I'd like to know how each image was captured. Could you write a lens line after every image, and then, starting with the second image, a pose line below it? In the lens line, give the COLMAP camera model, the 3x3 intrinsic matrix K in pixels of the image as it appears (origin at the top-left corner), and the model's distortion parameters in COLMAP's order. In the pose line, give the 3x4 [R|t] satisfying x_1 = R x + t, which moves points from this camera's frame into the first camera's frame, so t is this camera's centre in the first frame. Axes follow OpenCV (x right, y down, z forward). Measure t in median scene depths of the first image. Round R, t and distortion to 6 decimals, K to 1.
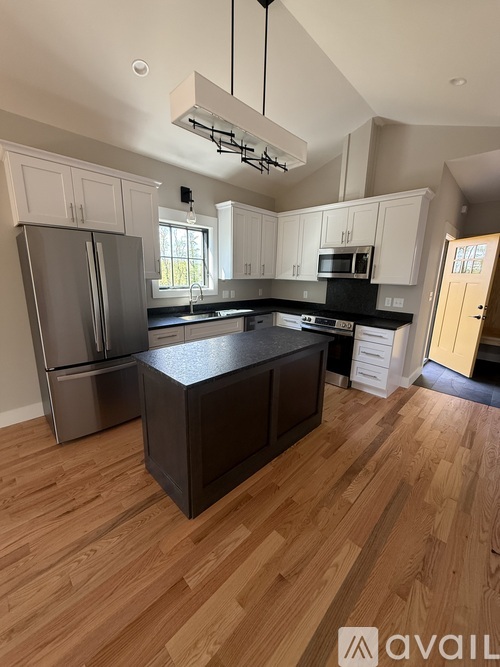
lens RADIAL K [[266.3, 0, 250.7], [0, 266.3, 331.9], [0, 0, 1]] dist [0.000736, 0.000203]
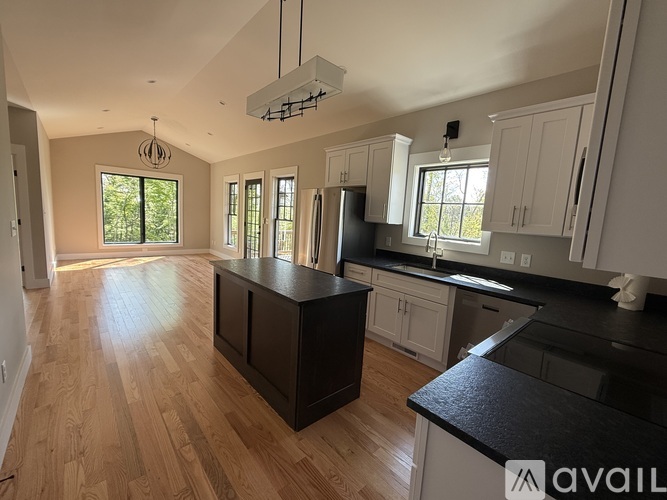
lens RADIAL K [[286.6, 0, 335.0], [0, 286.6, 250.8], [0, 0, 1]] dist [0.001999, 0.000691]
pose [[-0.064646, 0.104317, -0.992441, 1.114219], [-0.276116, 0.953823, 0.118243, -0.236447], [0.958948, 0.281673, -0.032858, 1.203224]]
